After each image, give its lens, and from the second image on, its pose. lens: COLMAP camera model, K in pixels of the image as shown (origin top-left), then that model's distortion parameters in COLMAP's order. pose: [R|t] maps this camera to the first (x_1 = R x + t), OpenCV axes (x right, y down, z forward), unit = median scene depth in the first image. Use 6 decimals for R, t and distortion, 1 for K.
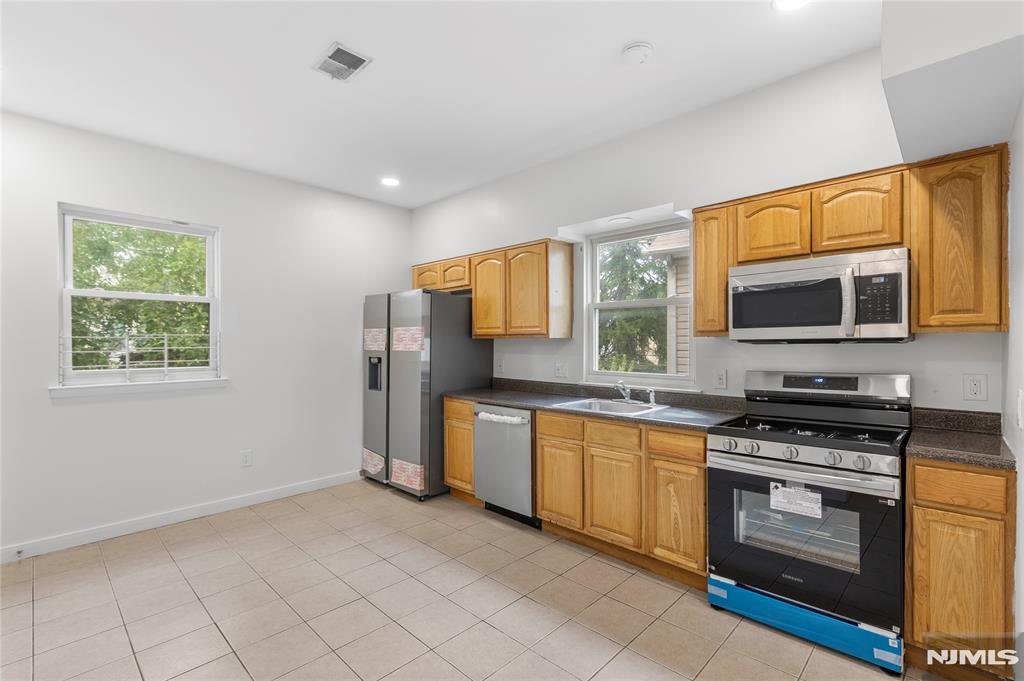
lens RADIAL K [[466.0, 0, 513.8], [0, 466.0, 343.8], [0, 0, 1]] dist [-0.000609, -0.000028]
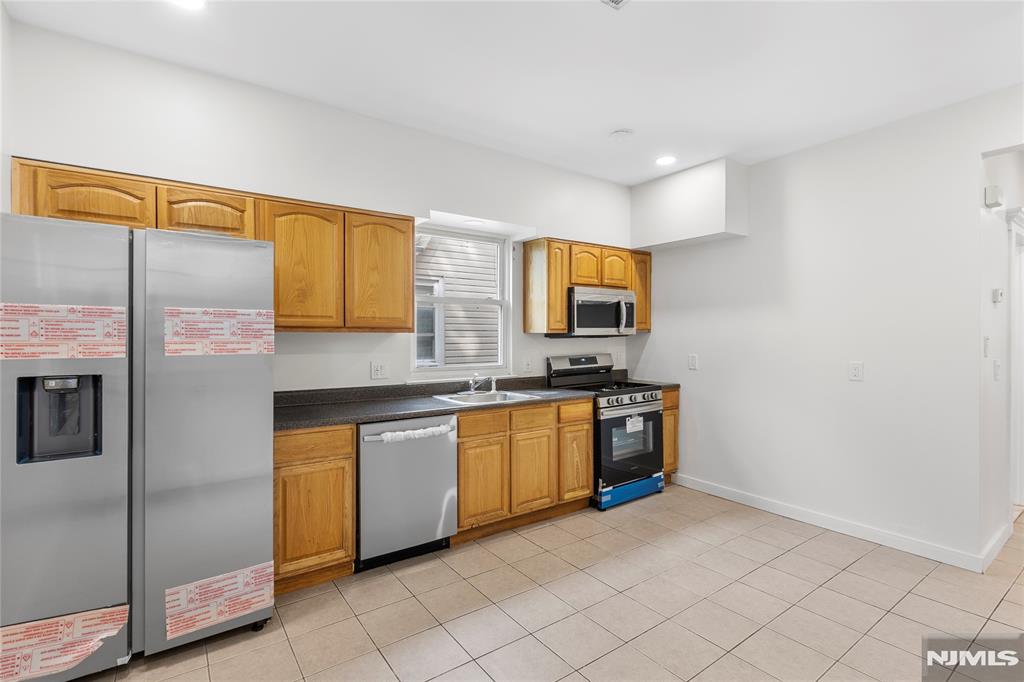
lens RADIAL K [[480.6, 0, 514.8], [0, 480.6, 337.3], [0, 0, 1]] dist [-0.001423, -0.000192]
pose [[0.173183, -0.001256, 0.984889, -1.021004], [0.005542, 0.999985, 0.000301, -0.003966], [-0.984874, 0.005406, 0.173187, 0.879846]]
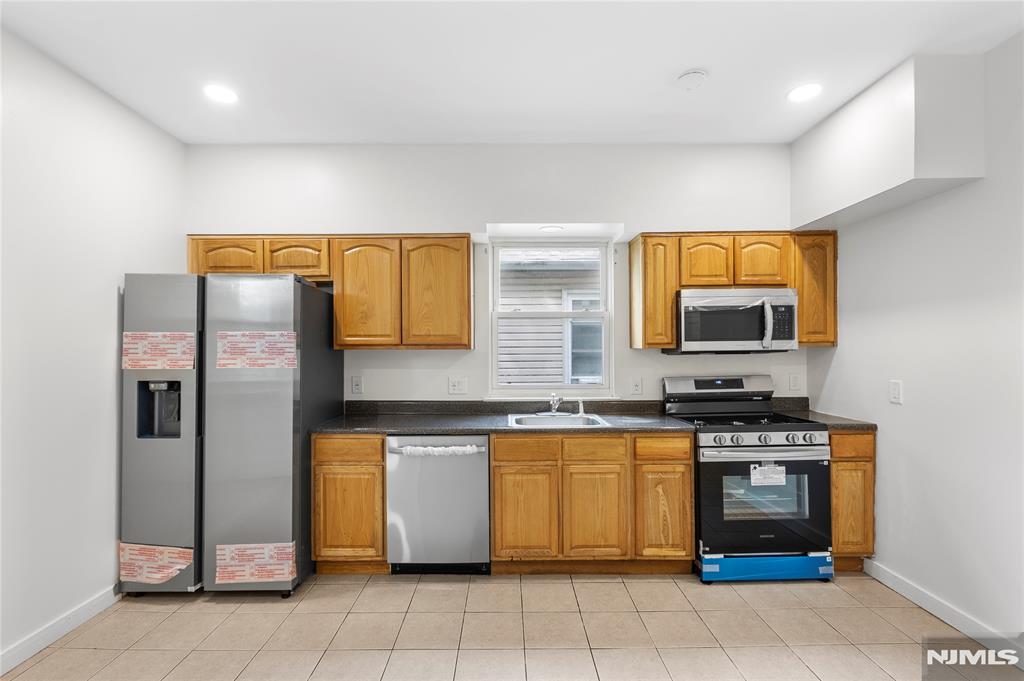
lens RADIAL K [[462.9, 0, 508.9], [0, 462.9, 350.8], [0, 0, 1]] dist [-0.001000, 0.000191]
pose [[0.714084, 0.000697, 0.700060, -0.628304], [0.006165, 0.999954, -0.007284, -0.003613], [-0.700033, 0.009517, 0.714047, 0.452499]]
